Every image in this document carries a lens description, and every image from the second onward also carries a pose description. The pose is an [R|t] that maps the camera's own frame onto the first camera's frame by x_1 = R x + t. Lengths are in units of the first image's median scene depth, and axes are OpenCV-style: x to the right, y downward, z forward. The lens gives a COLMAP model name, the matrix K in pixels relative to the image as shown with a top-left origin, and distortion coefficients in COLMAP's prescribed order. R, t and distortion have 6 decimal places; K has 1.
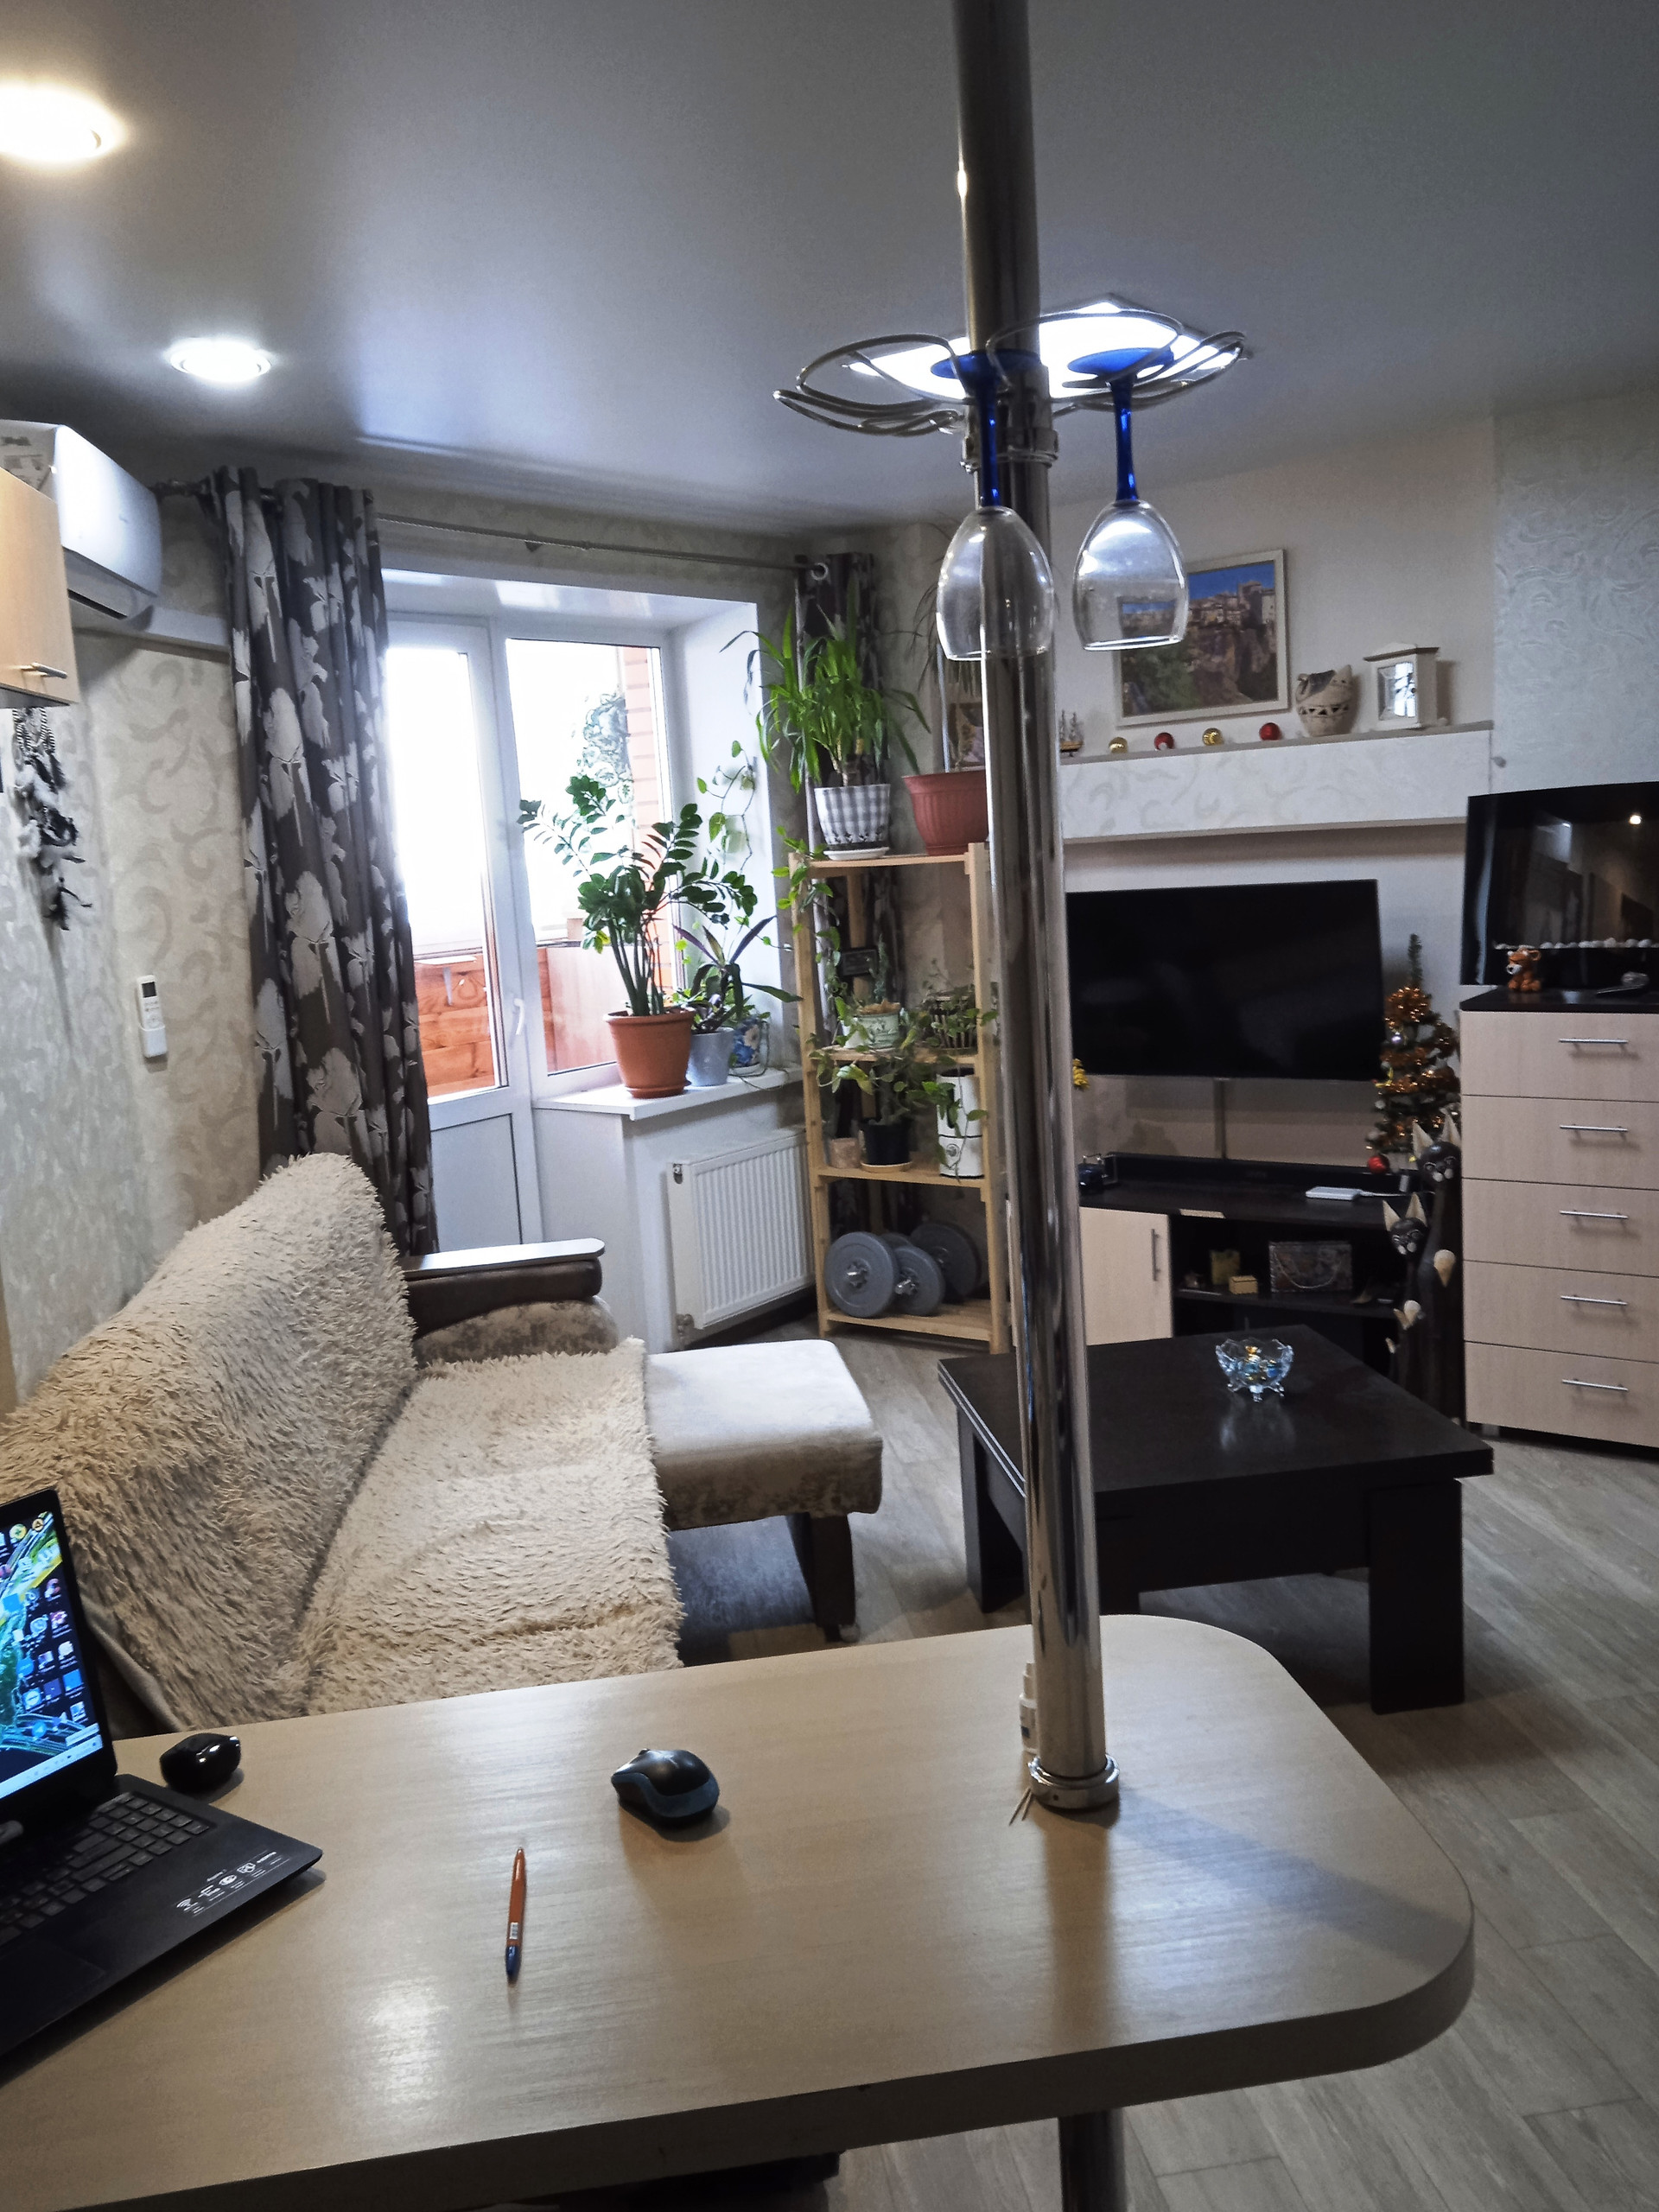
lens RADIAL K [[1836.5, 0, 818.3], [0, 1836.5, 1089.8], [0, 0, 1]] dist [0.073204, -0.121351]
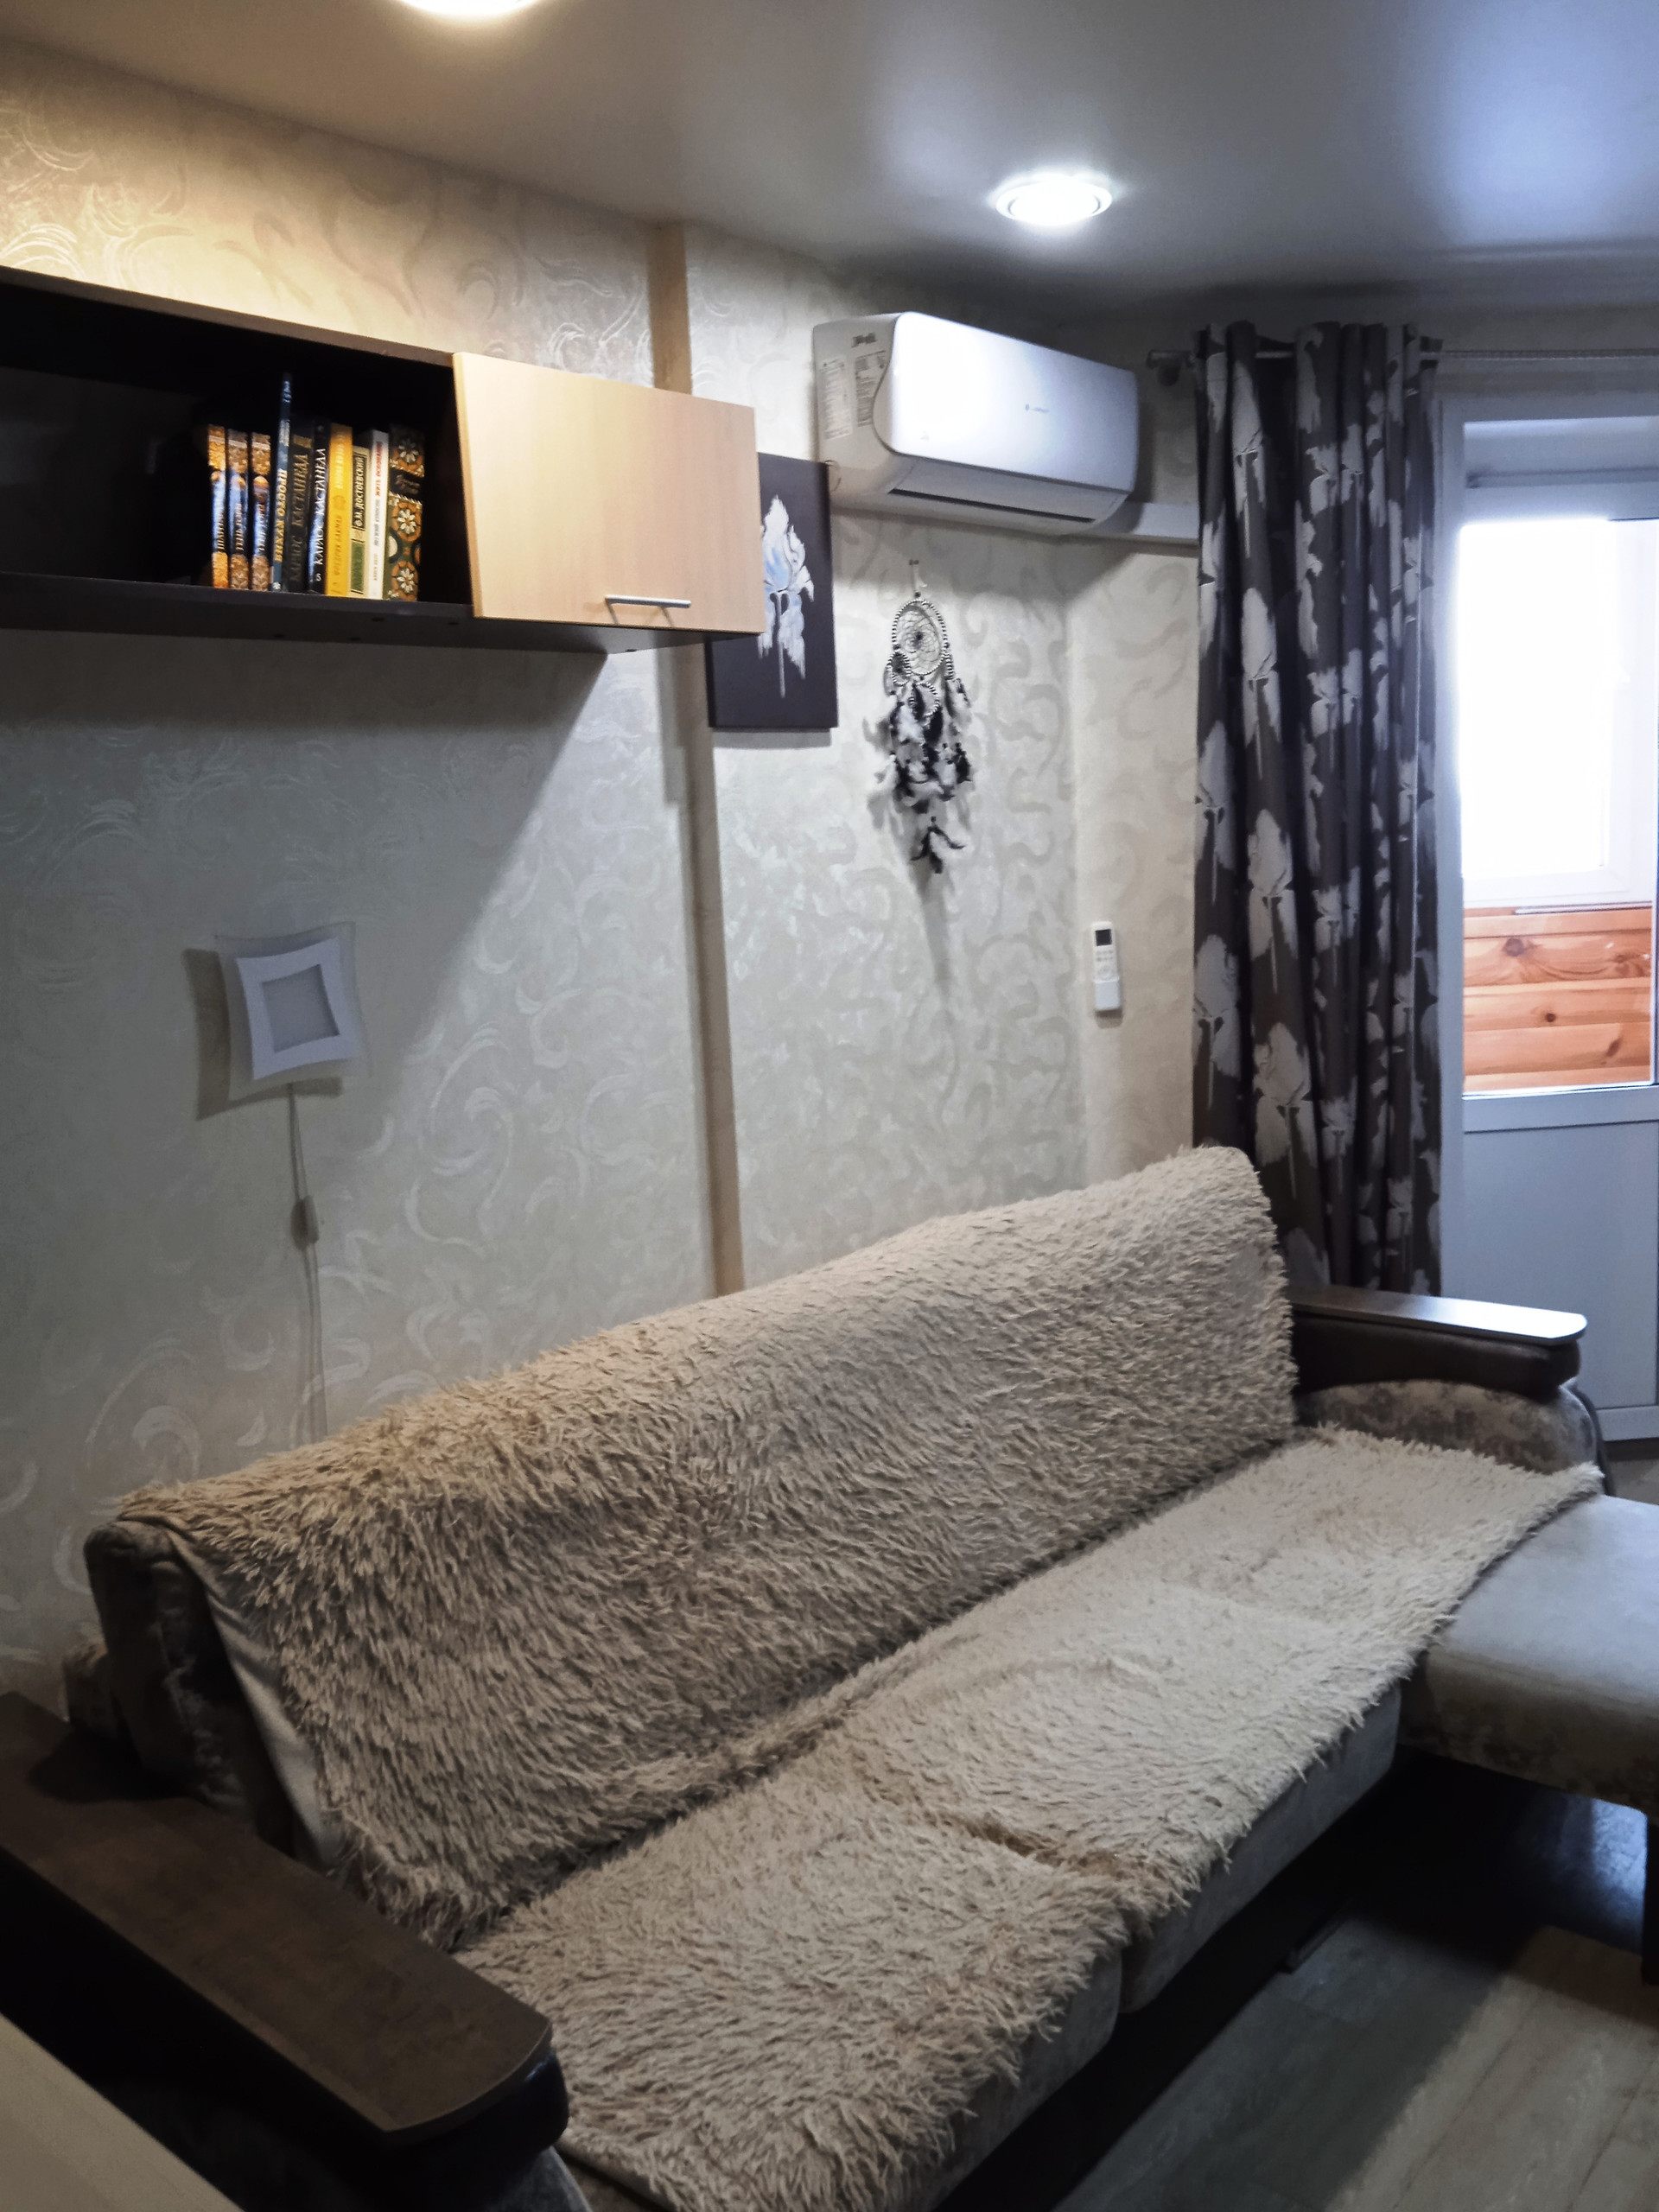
lens RADIAL K [[1836.5, 0, 818.3], [0, 1836.5, 1089.8], [0, 0, 1]] dist [0.073204, -0.121351]
pose [[0.672379, 0.138109, -0.727209, 0.213495], [-0.097906, 0.990401, 0.097570, -0.055086], [0.733704, 0.005594, 0.679446, 0.289363]]
